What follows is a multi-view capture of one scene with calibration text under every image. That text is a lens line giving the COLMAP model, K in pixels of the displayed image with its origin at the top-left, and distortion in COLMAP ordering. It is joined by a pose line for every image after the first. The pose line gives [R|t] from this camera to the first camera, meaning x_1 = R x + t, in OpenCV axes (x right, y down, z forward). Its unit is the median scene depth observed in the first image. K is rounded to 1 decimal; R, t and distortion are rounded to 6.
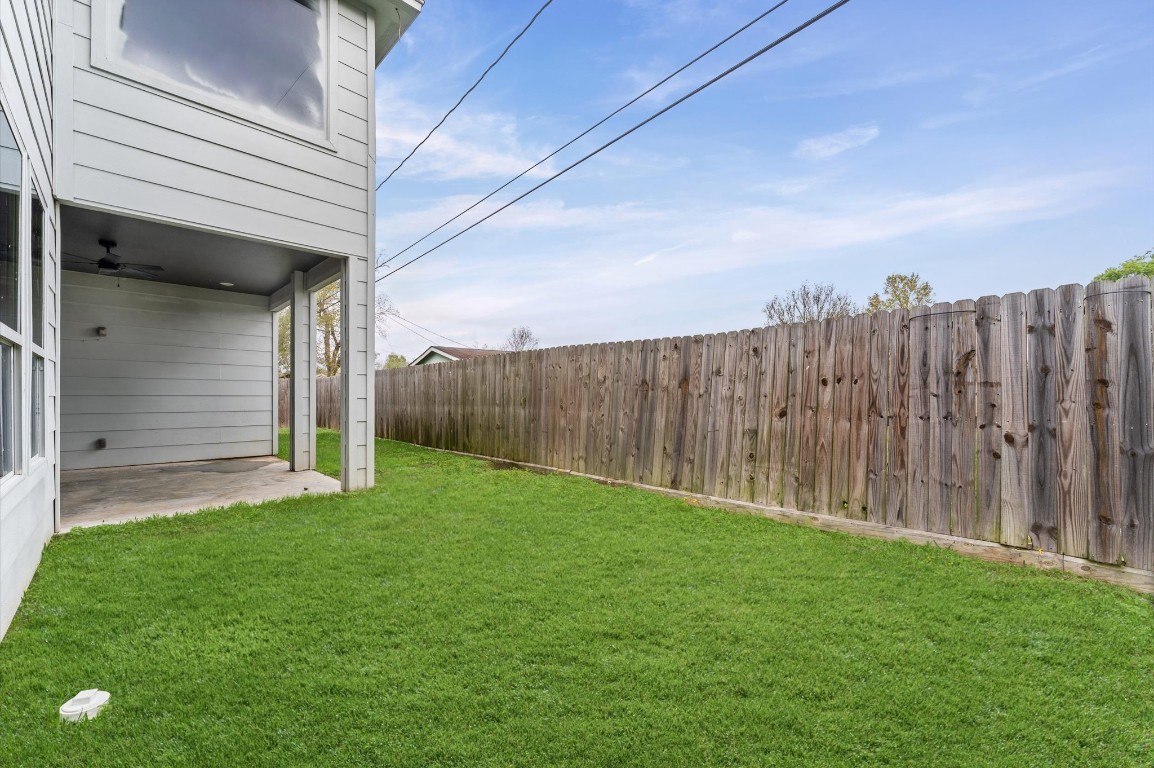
lens RADIAL K [[458.5, 0, 579.1], [0, 458.5, 388.4], [0, 0, 1]] dist [0.000745, -0.000154]
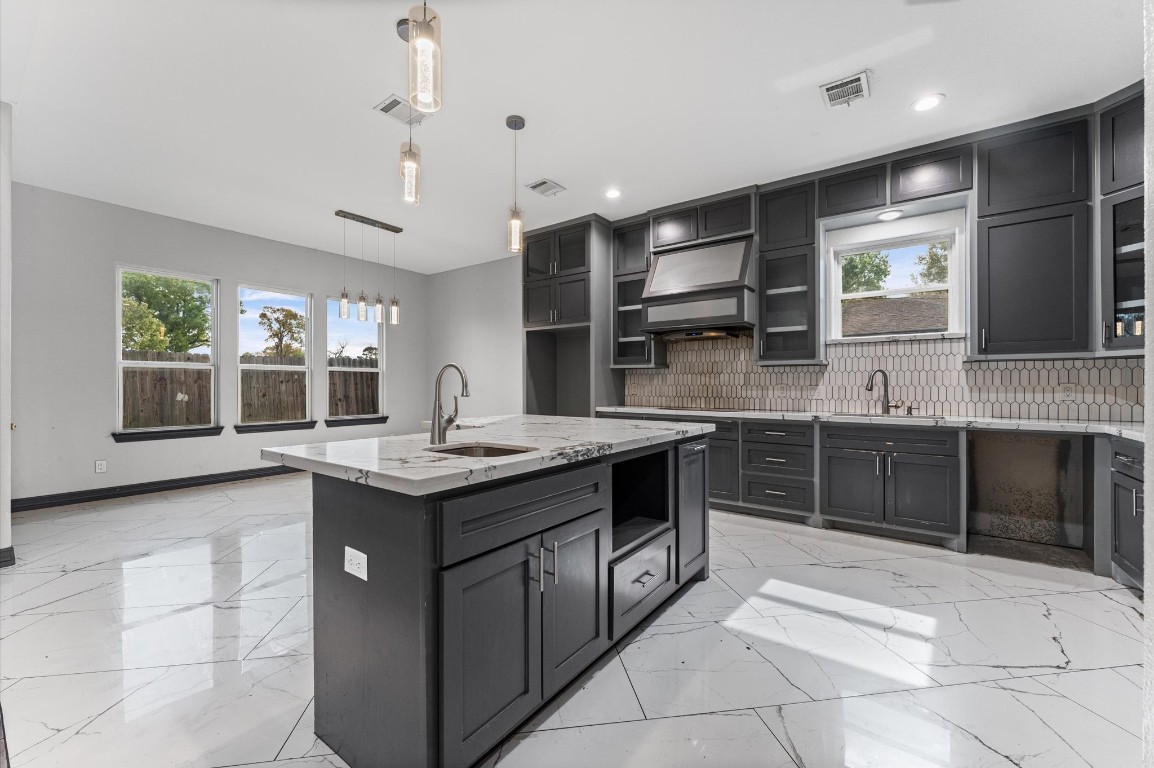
lens RADIAL K [[458.5, 0, 579.1], [0, 458.5, 388.4], [0, 0, 1]] dist [0.000745, -0.000154]
pose [[-0.145479, -0.001630, 0.989360, -2.350511], [-0.014259, 0.999898, -0.000450, -0.000577], [-0.989259, -0.014173, -0.145487, -0.254407]]
